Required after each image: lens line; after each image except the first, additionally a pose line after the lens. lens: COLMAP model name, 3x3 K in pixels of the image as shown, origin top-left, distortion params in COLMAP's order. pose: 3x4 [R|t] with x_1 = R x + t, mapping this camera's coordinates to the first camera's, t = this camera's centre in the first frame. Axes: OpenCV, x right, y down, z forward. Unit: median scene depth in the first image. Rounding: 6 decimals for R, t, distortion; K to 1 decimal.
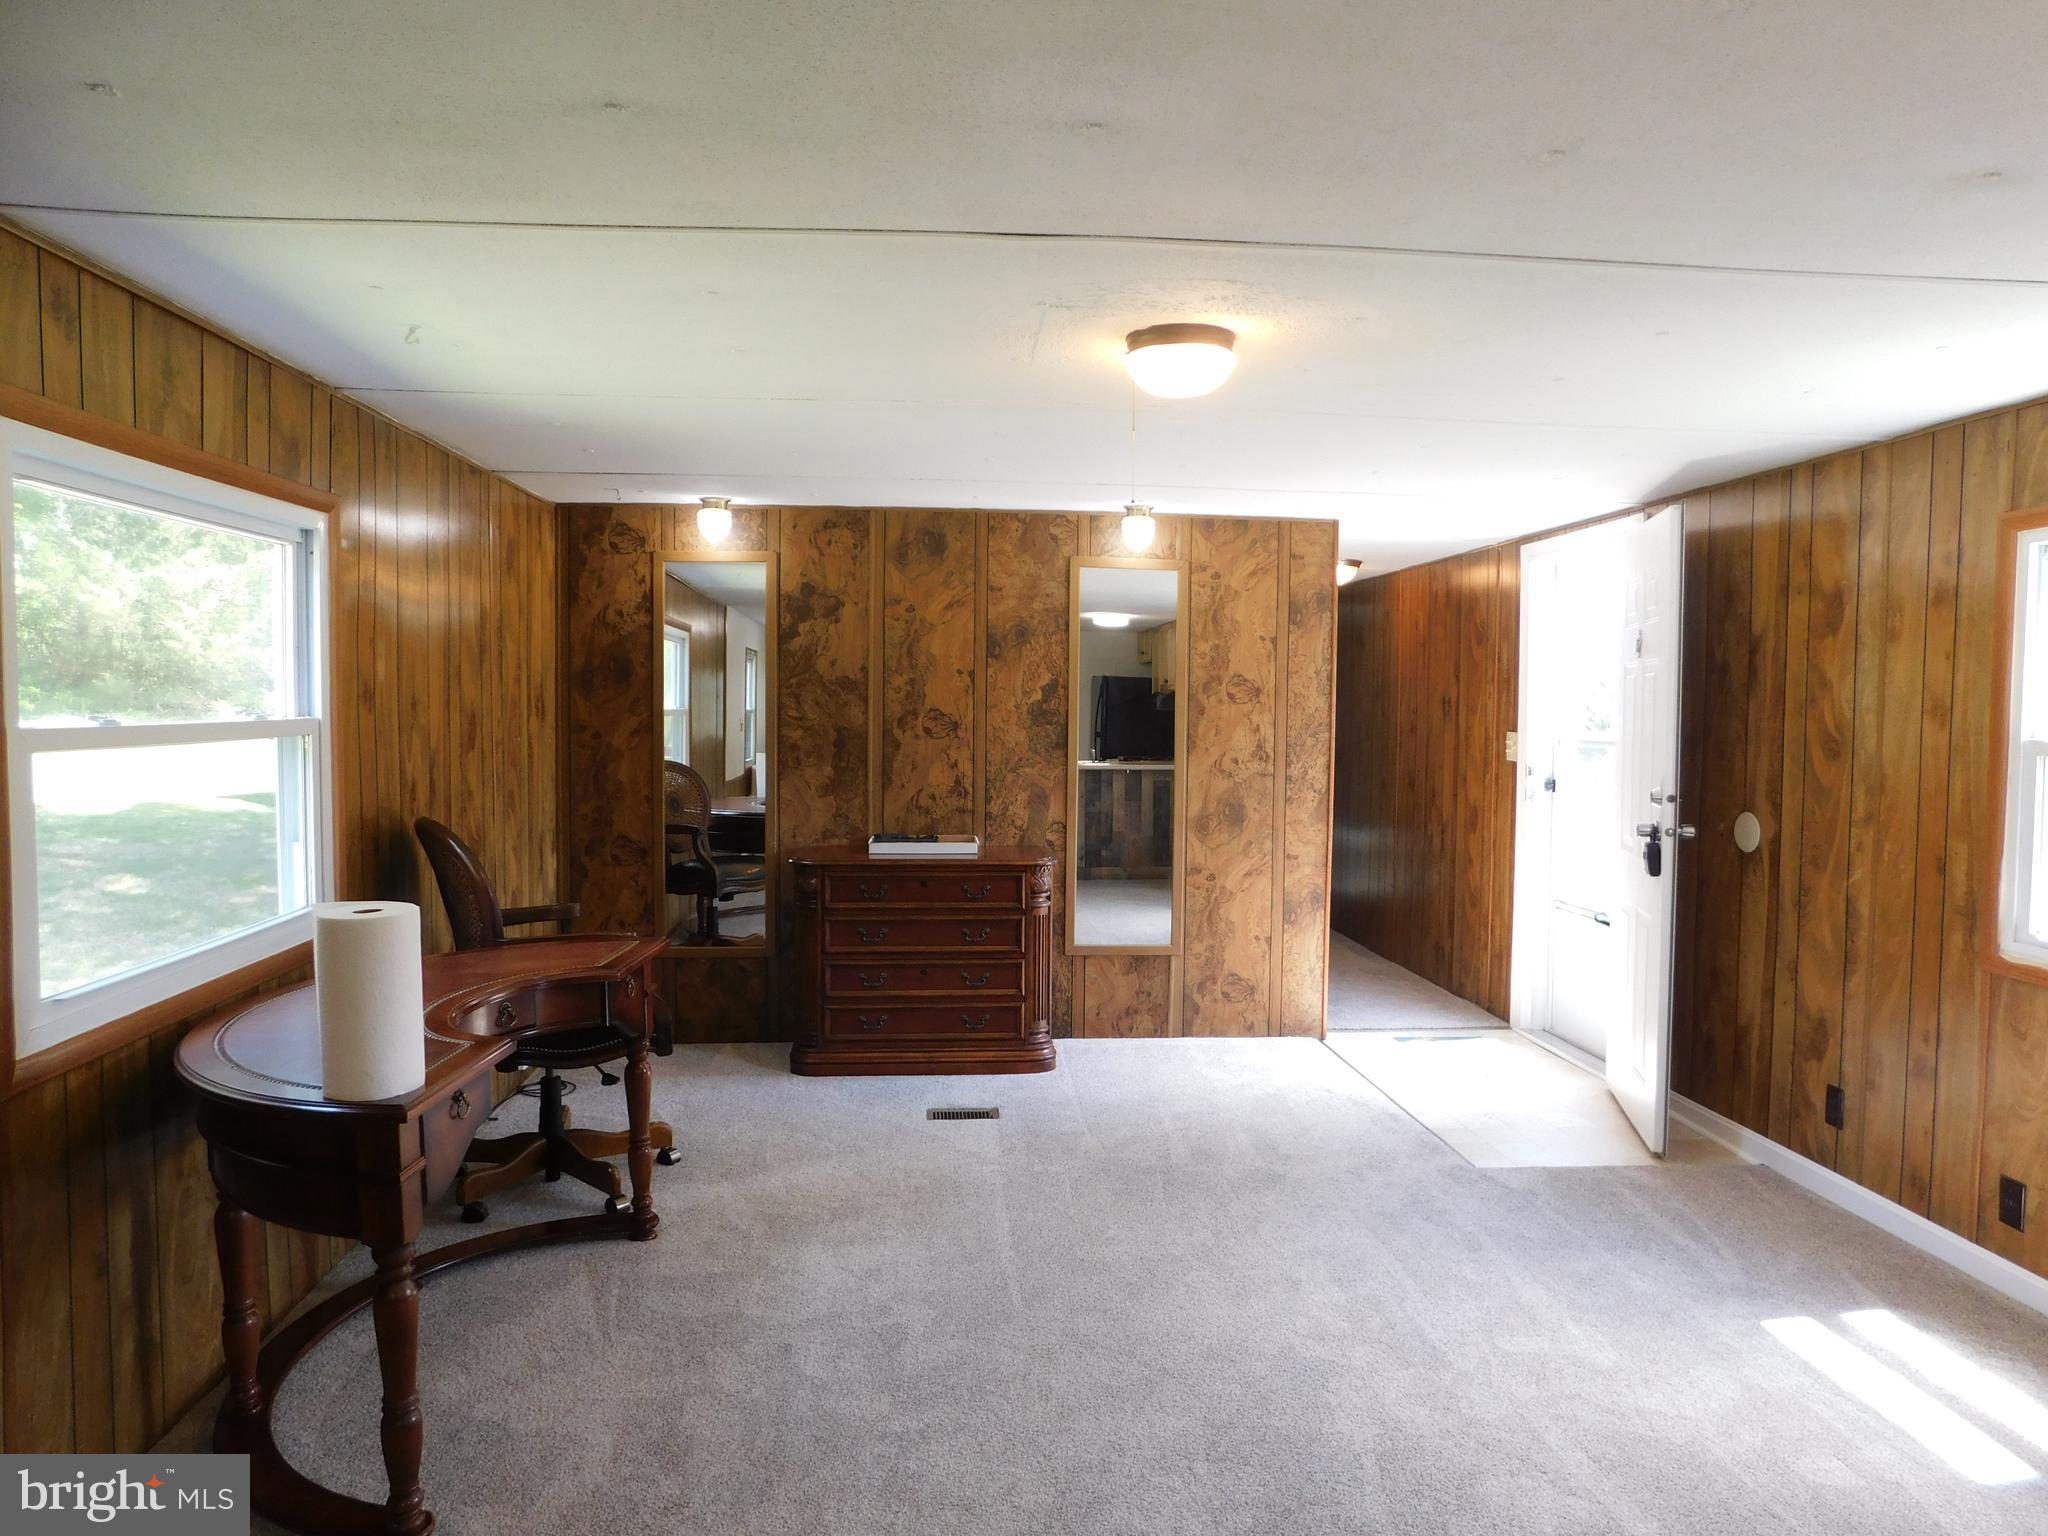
lens RADIAL K [[1335.6, 0, 1021.4], [0, 1335.6, 764.7], [0, 0, 1]] dist [-0.053670, 0.024358]
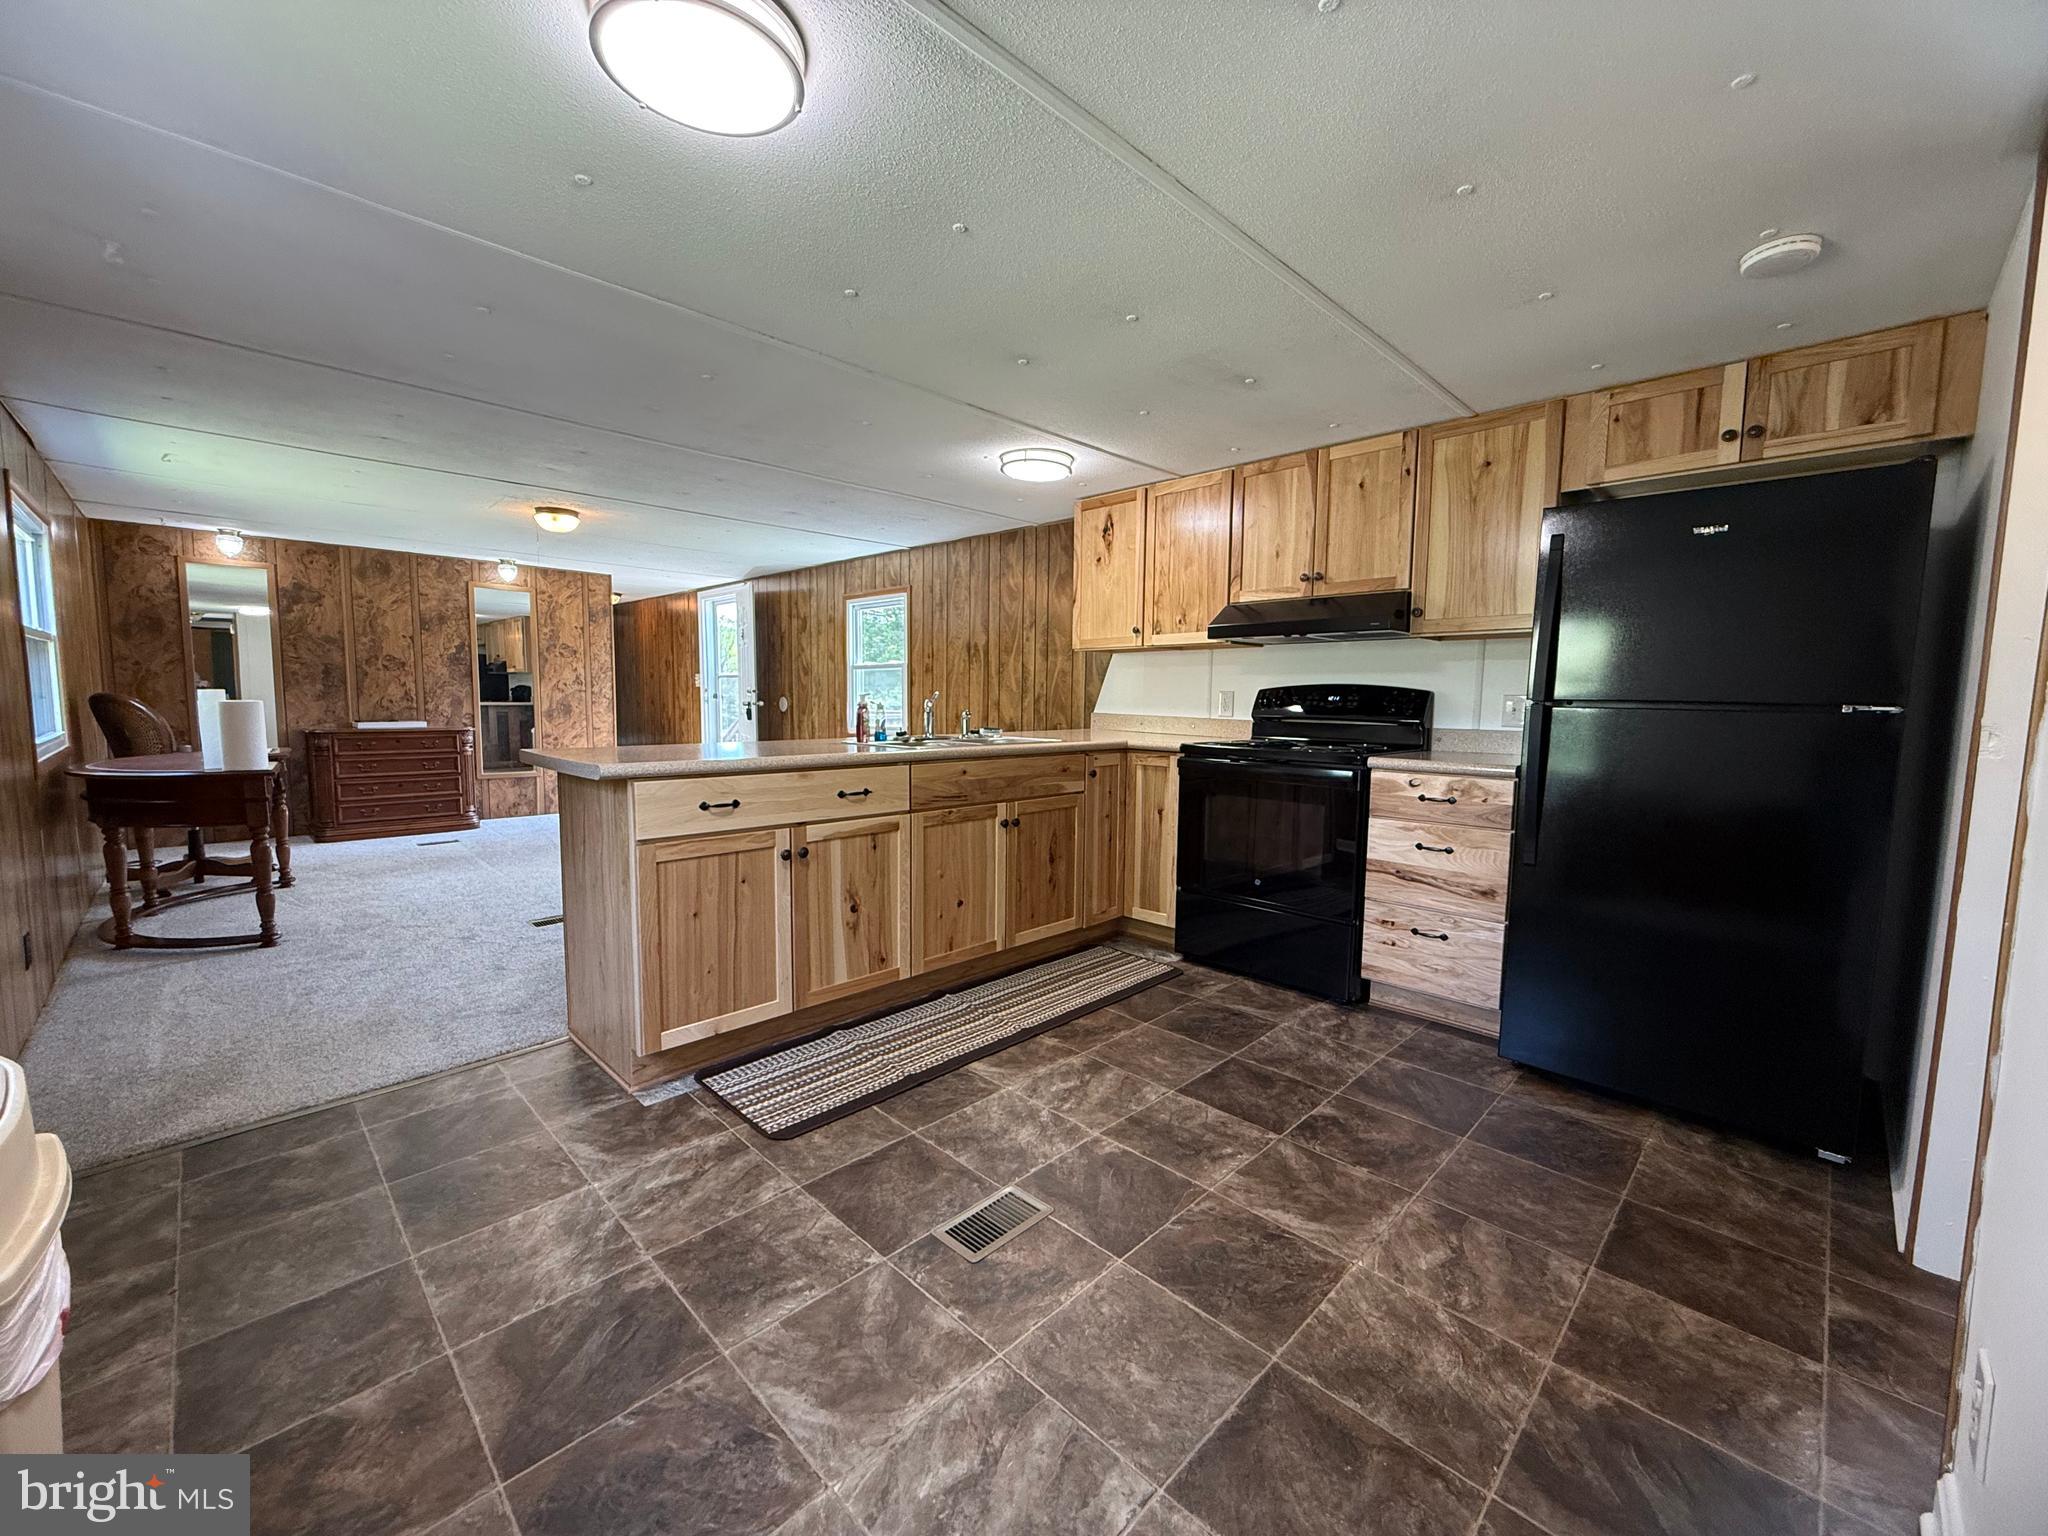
lens RADIAL K [[816.1, 0, 1008.5], [0, 816.1, 765.8], [0, 0, 1]] dist [0.009477, 0.000876]
pose [[0.767762, -0.057362, 0.638162, -0.144411], [0.026559, 0.997978, 0.057751, 0.072961], [-0.640184, -0.027390, 0.767733, -0.486034]]
